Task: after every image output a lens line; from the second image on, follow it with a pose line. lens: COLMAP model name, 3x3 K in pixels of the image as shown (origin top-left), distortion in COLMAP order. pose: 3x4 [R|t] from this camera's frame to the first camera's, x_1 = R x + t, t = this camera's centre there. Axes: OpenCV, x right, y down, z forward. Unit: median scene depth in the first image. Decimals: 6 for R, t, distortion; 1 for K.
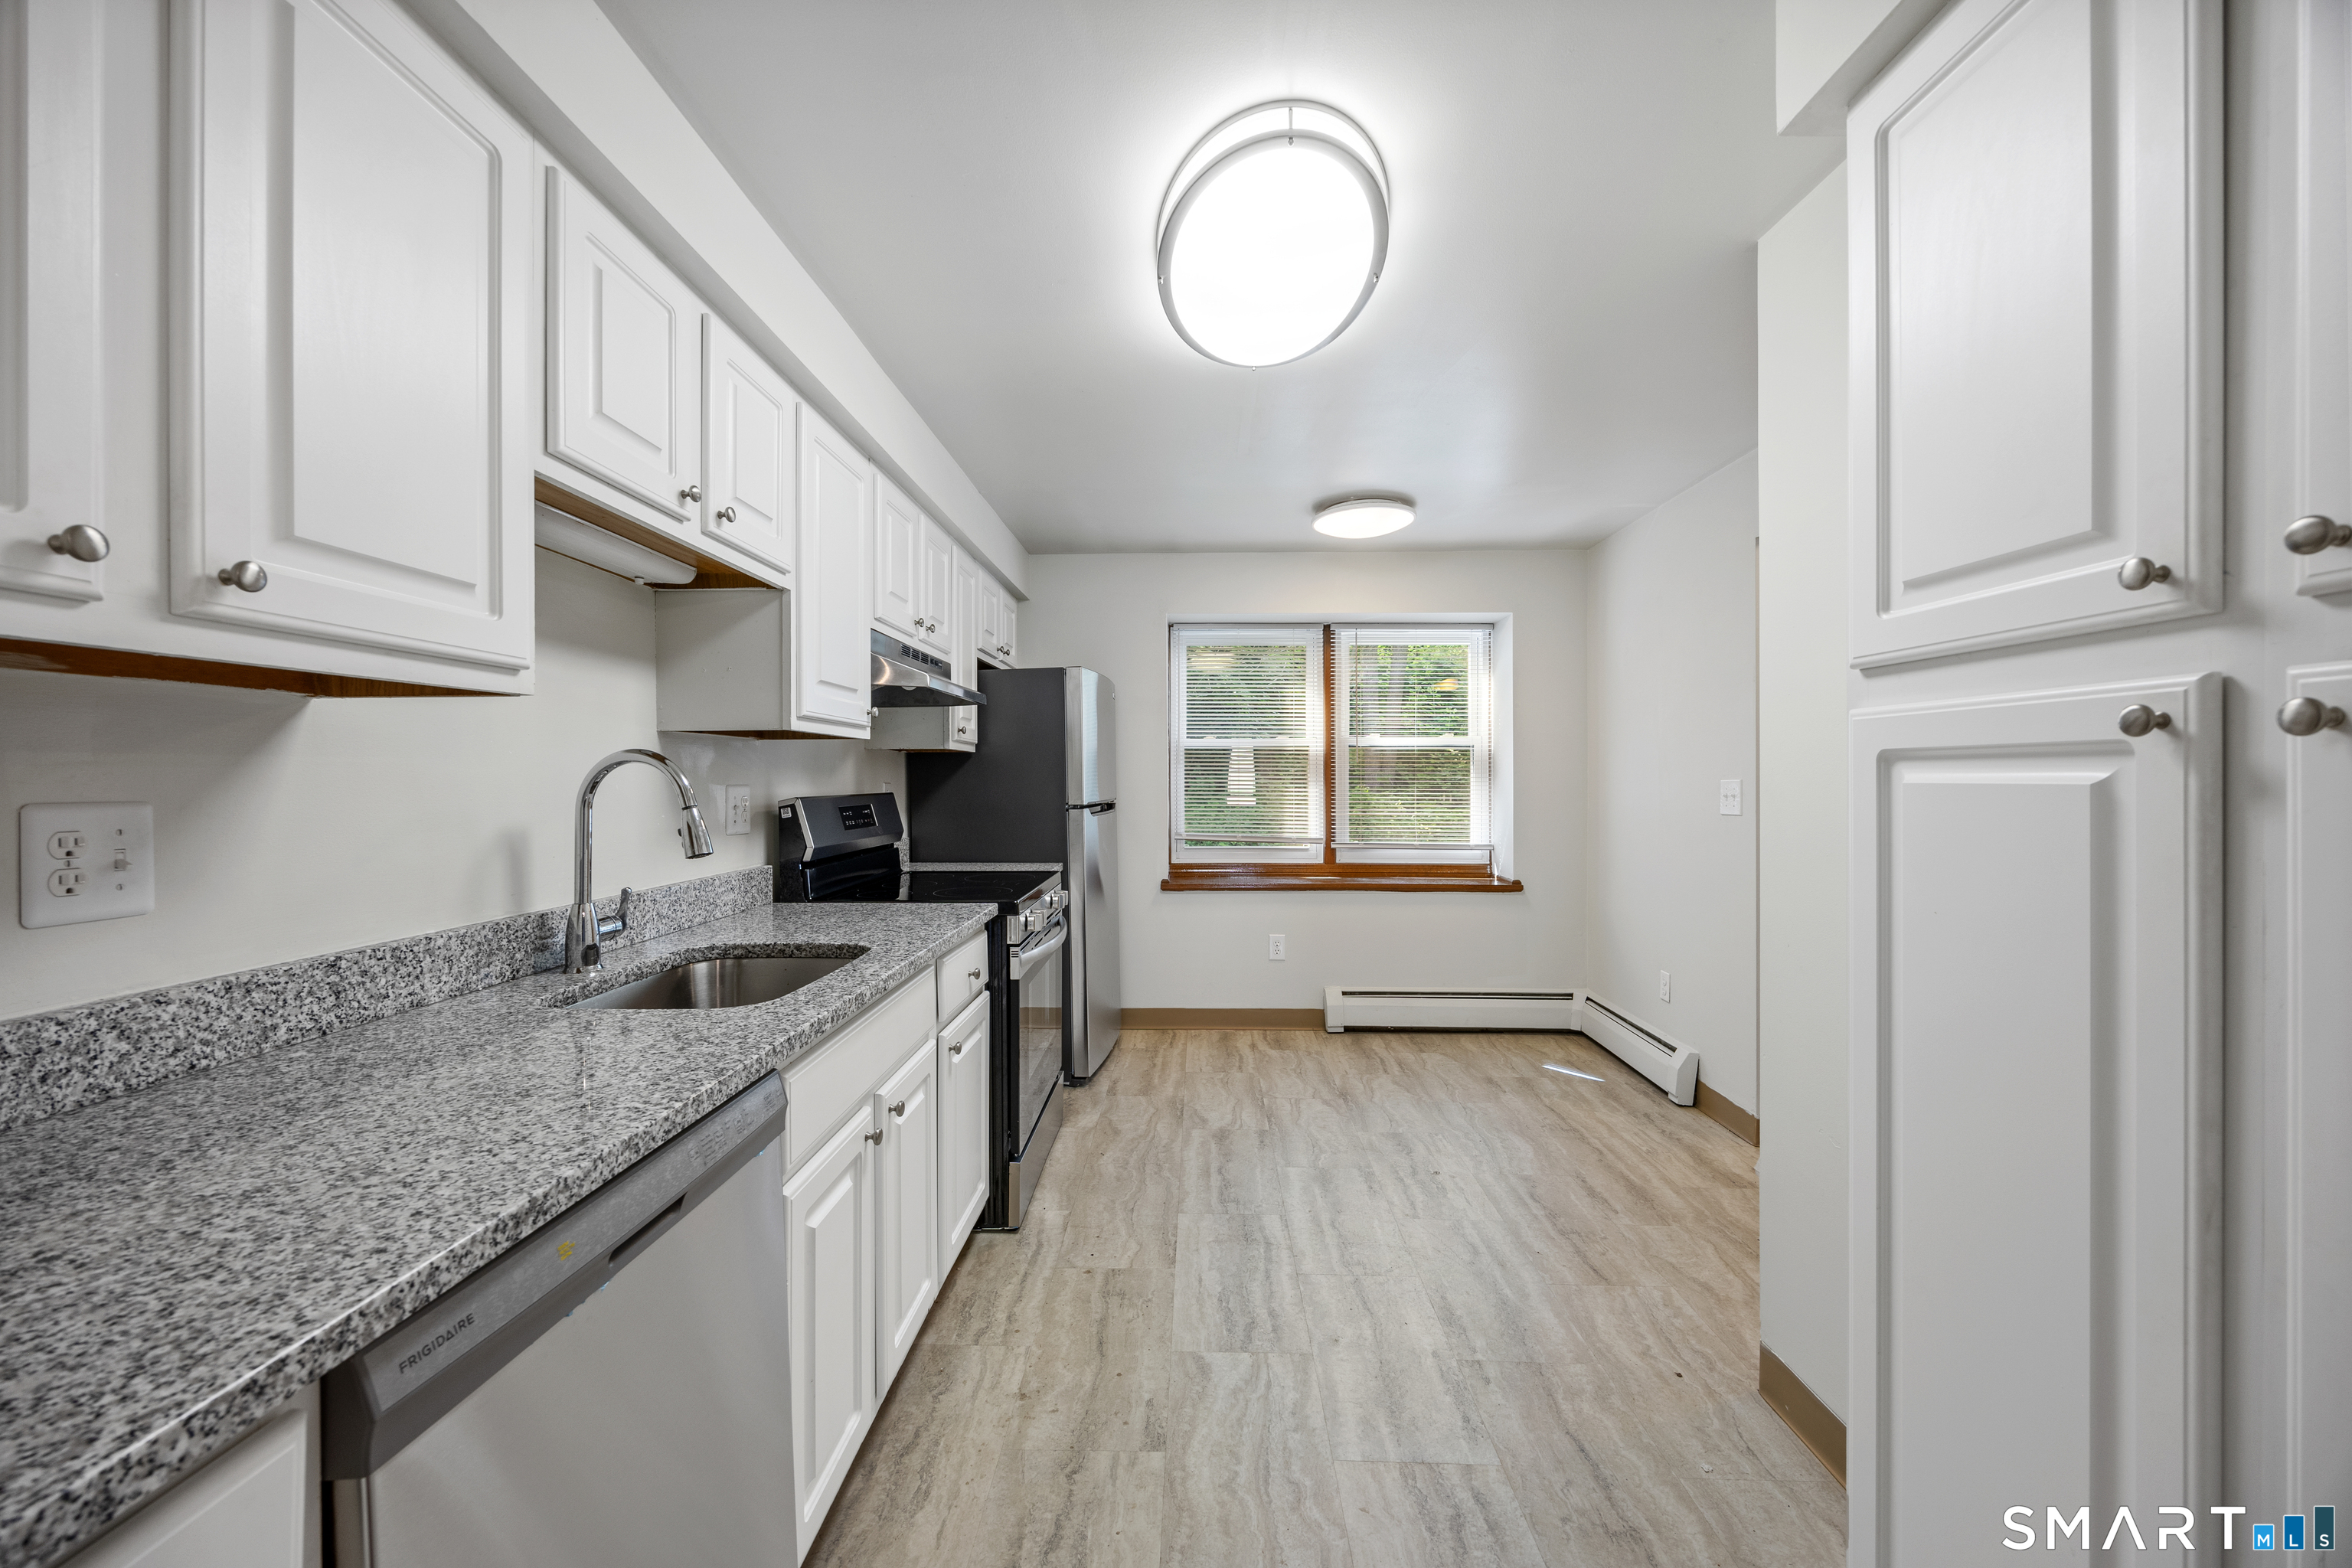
lens RADIAL K [[911.3, 0, 1166.8], [0, 911.3, 783.0], [0, 0, 1]] dist [-0.001845, 0.000013]
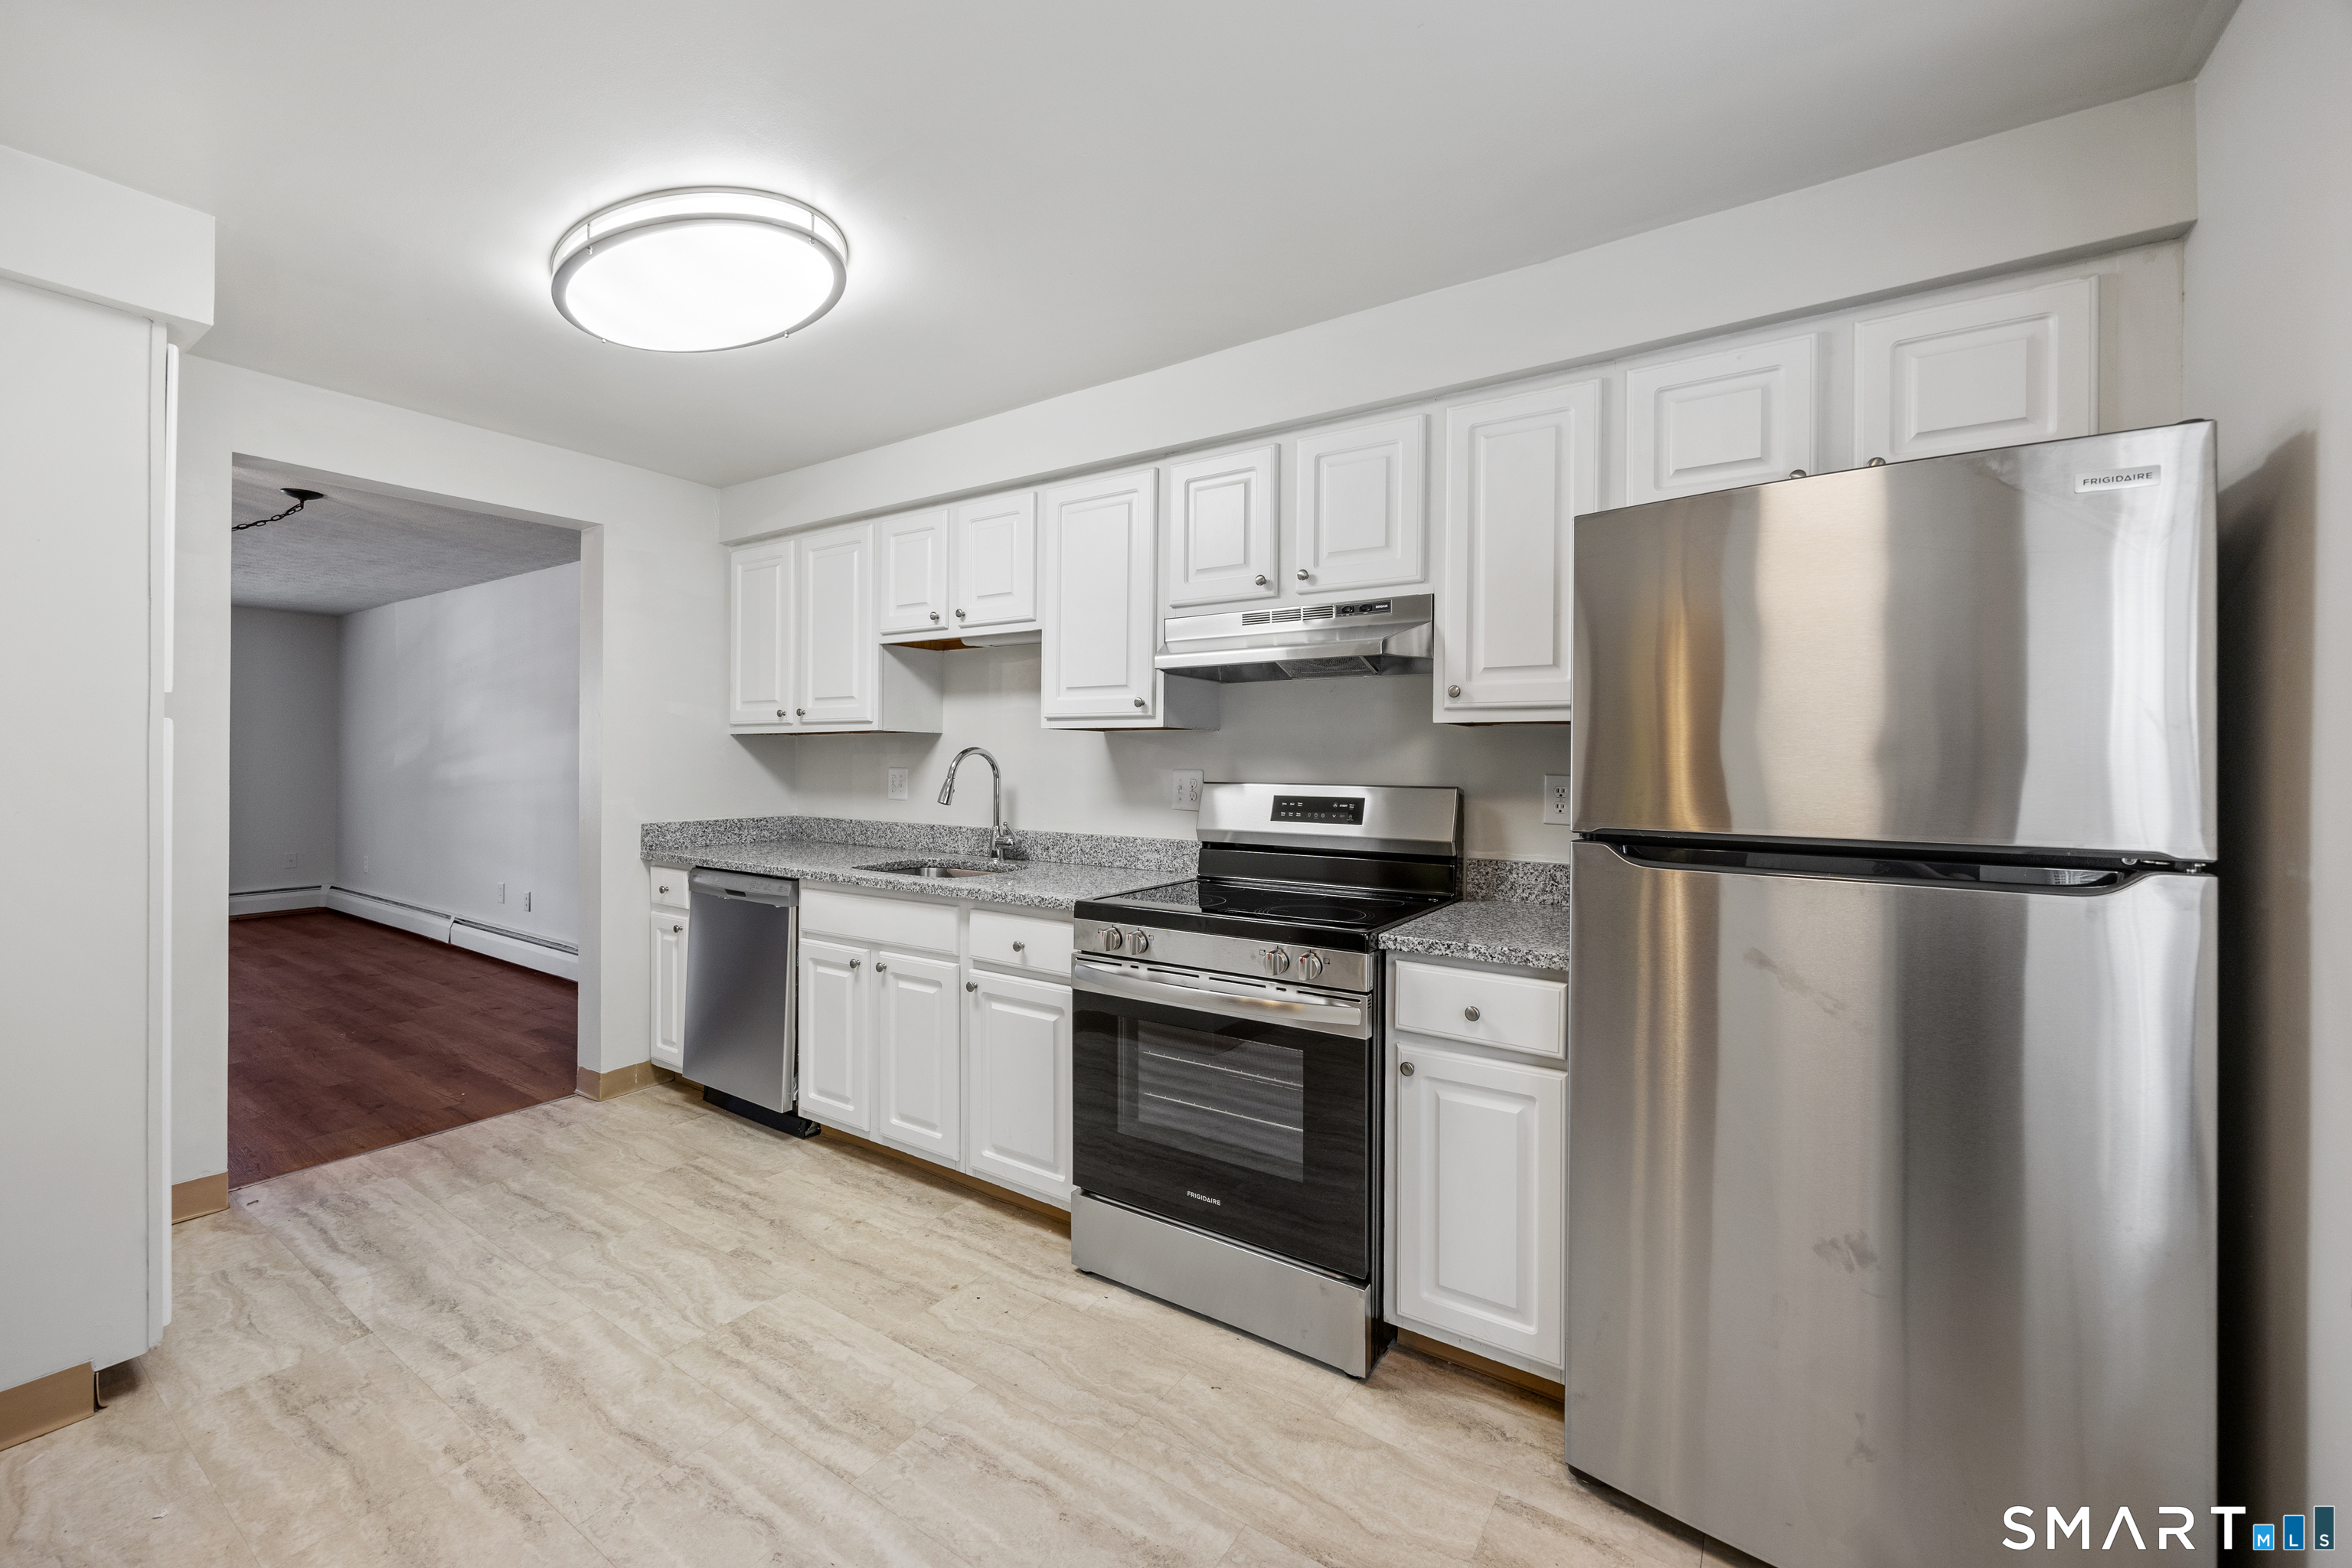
lens RADIAL K [[934.5, 0, 1176.1], [0, 934.5, 756.8], [0, 0, 1]] dist [-0.000758, 0.000101]
pose [[-0.528375, -0.002954, -0.849006, 0.668969], [-0.007416, 0.999972, 0.001136, -0.016175], [0.848979, 0.006896, -0.528382, 1.850813]]
